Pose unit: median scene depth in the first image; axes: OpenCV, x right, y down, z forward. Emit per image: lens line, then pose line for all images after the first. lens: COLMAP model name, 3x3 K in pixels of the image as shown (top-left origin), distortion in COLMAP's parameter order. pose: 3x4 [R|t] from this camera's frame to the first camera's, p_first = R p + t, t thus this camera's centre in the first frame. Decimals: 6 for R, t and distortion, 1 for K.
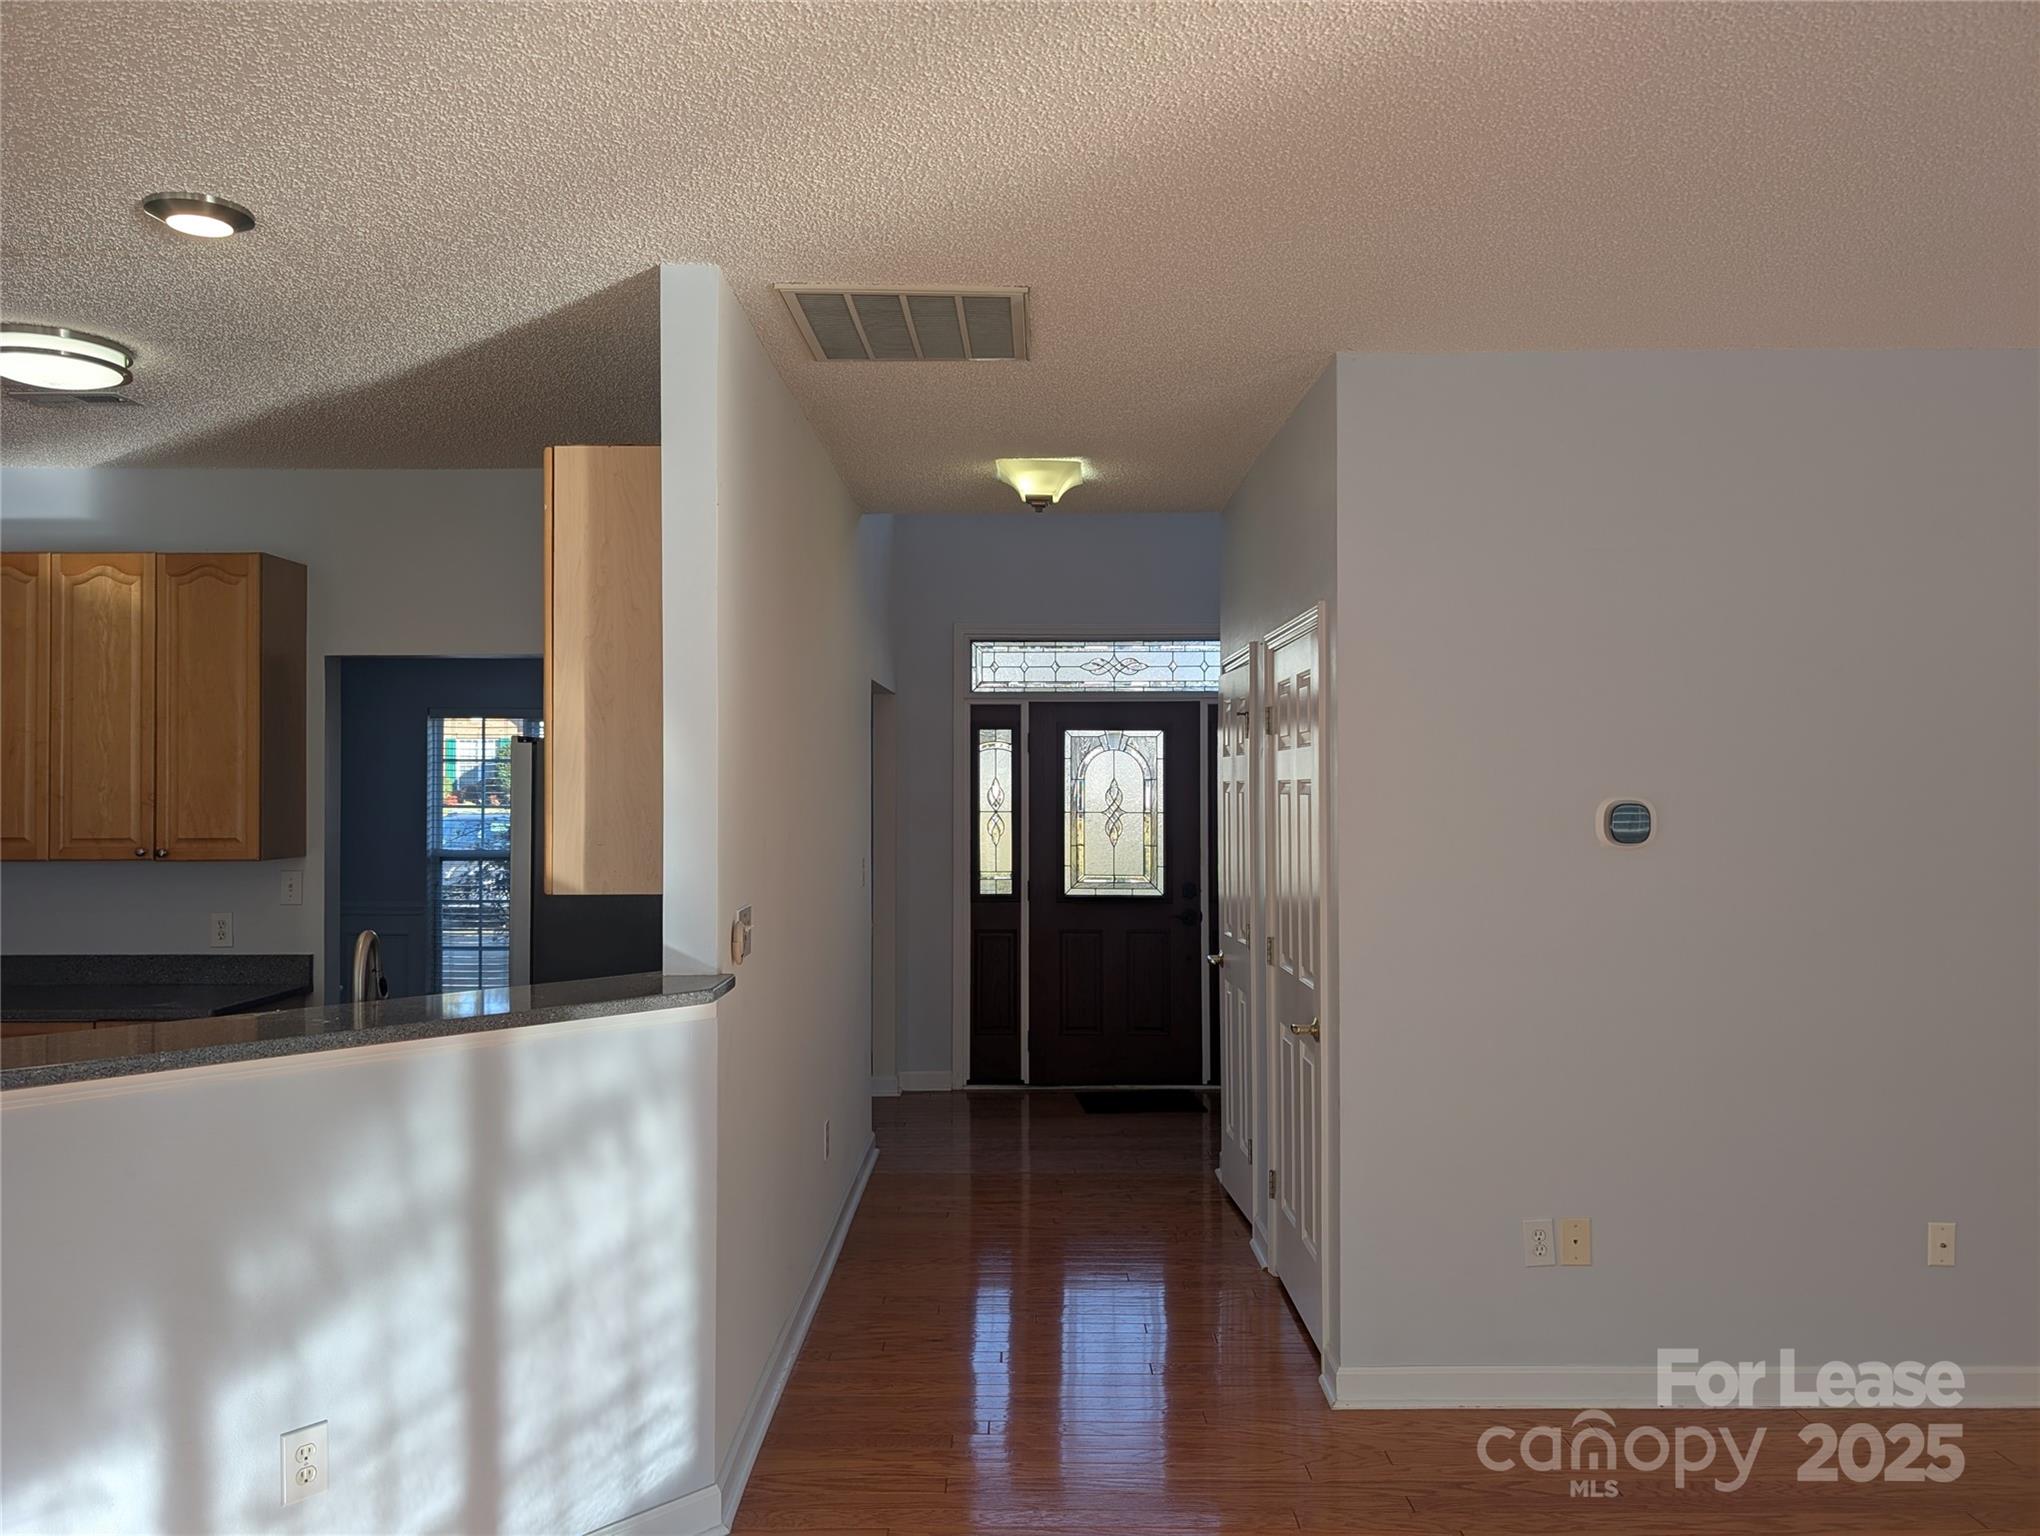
lens RADIAL K [[1524.5, 0, 1020.0], [0, 1524.5, 768.0], [0, 0, 1]] dist [0.009309, 0.007835]
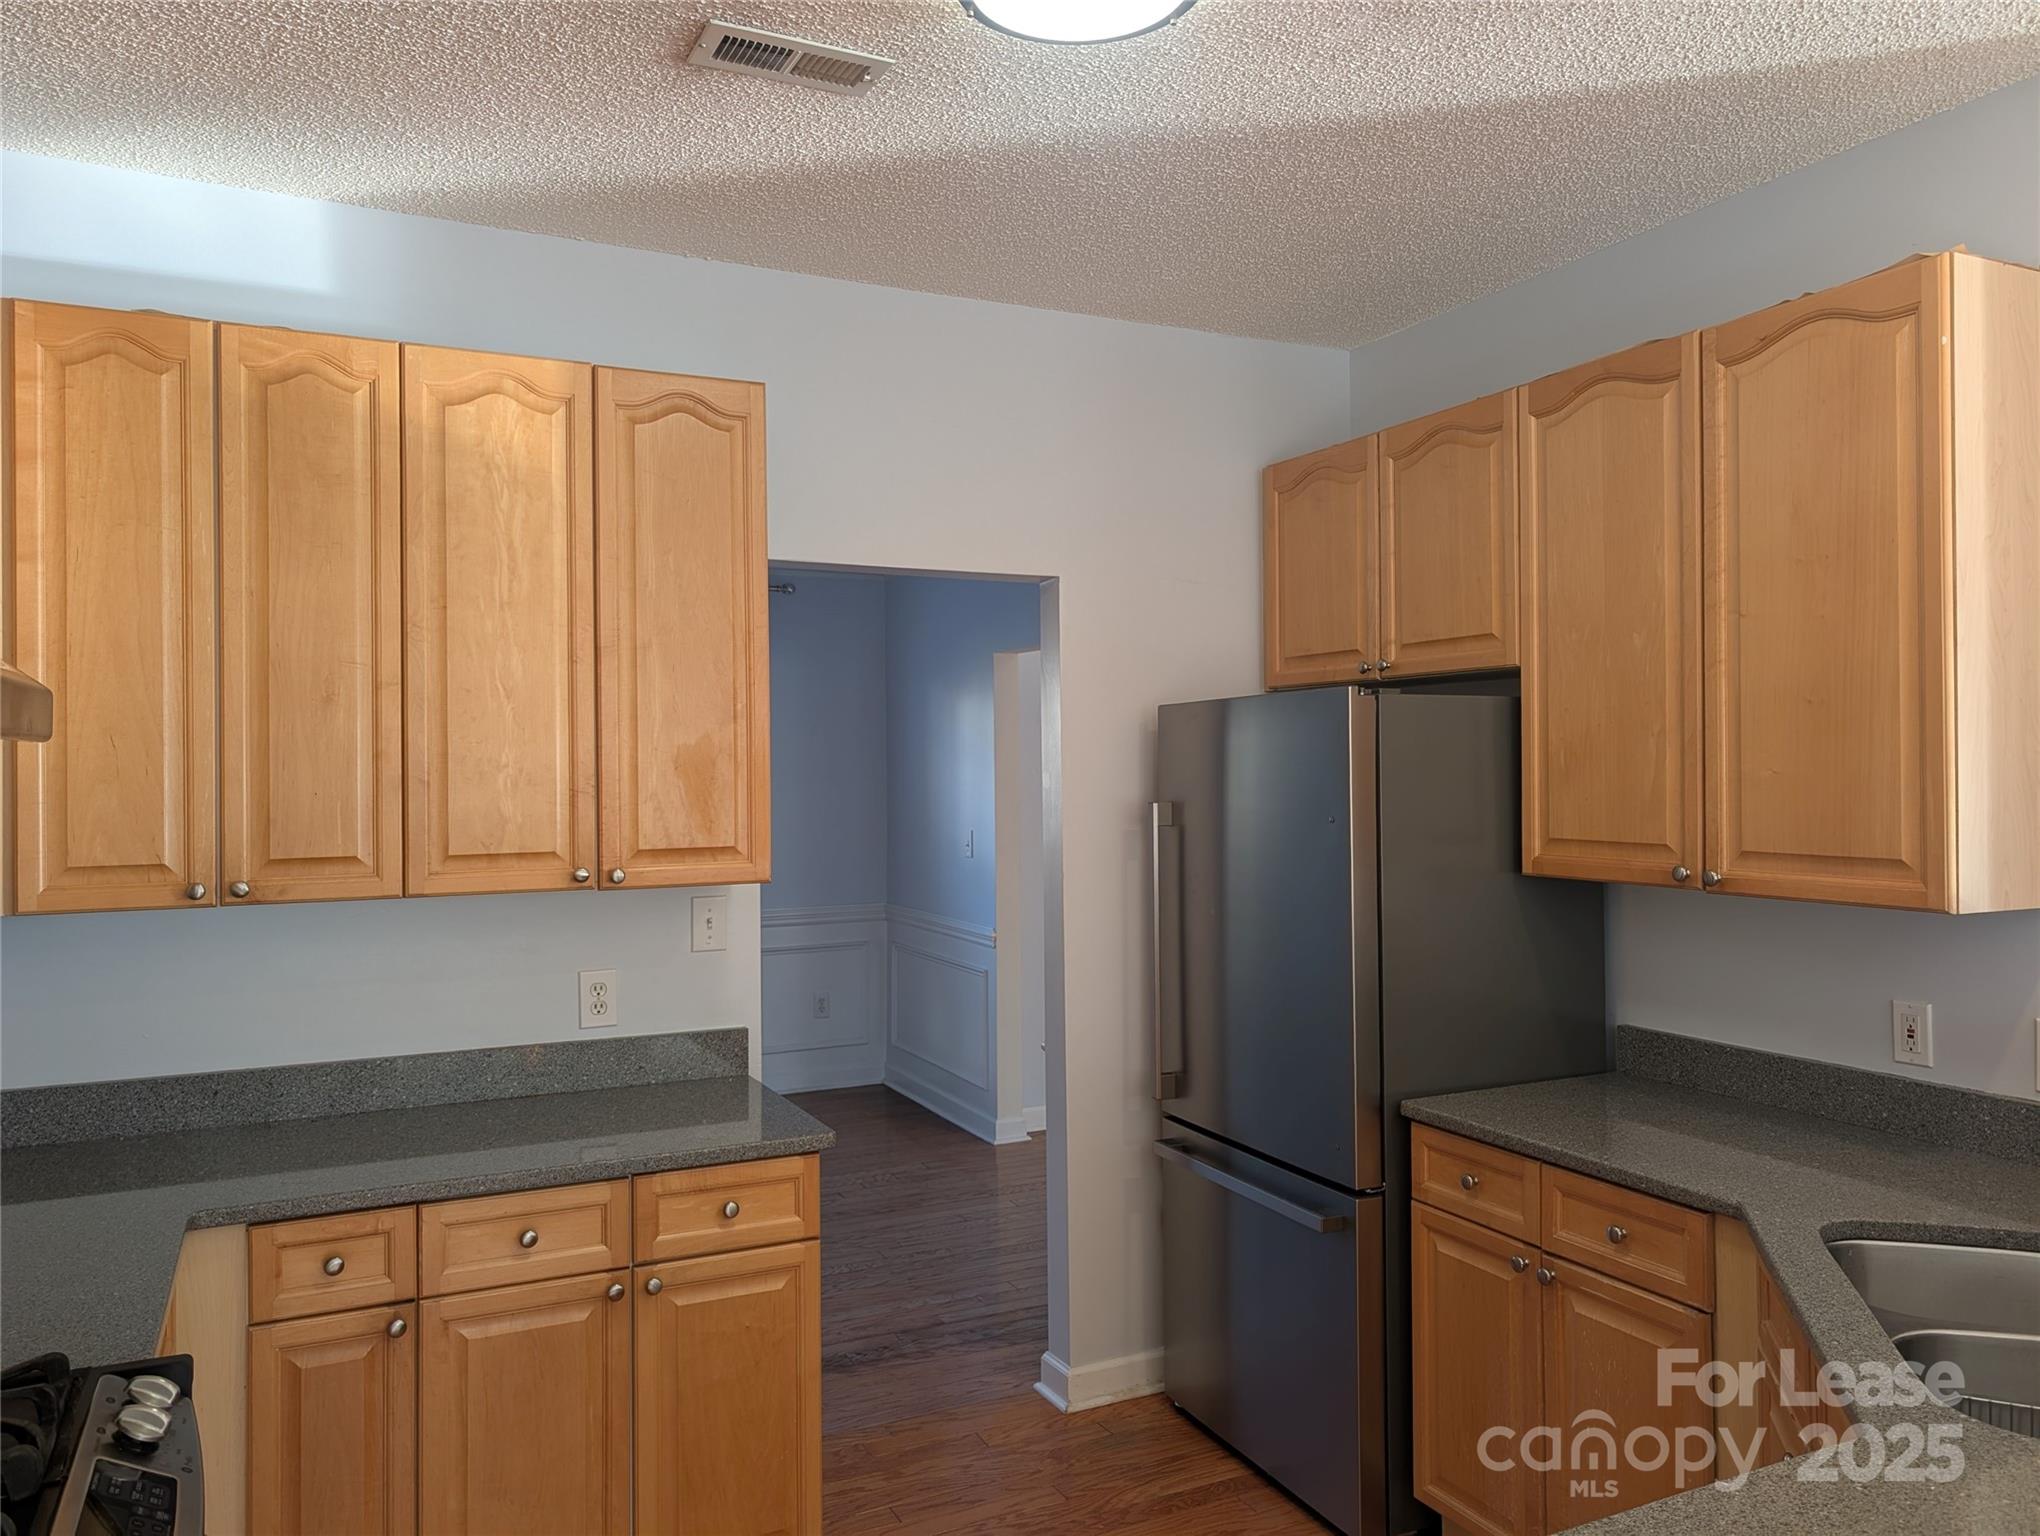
lens RADIAL K [[1490.8, 0, 1070.2], [0, 1490.8, 744.6], [0, 0, 1]] dist [-0.002035, -0.003381]
pose [[0.894454, 0.001562, 0.447158, -0.657524], [-0.001435, 0.999999, -0.000623, 0.005204], [-0.447158, -0.000085, 0.894455, 0.408773]]
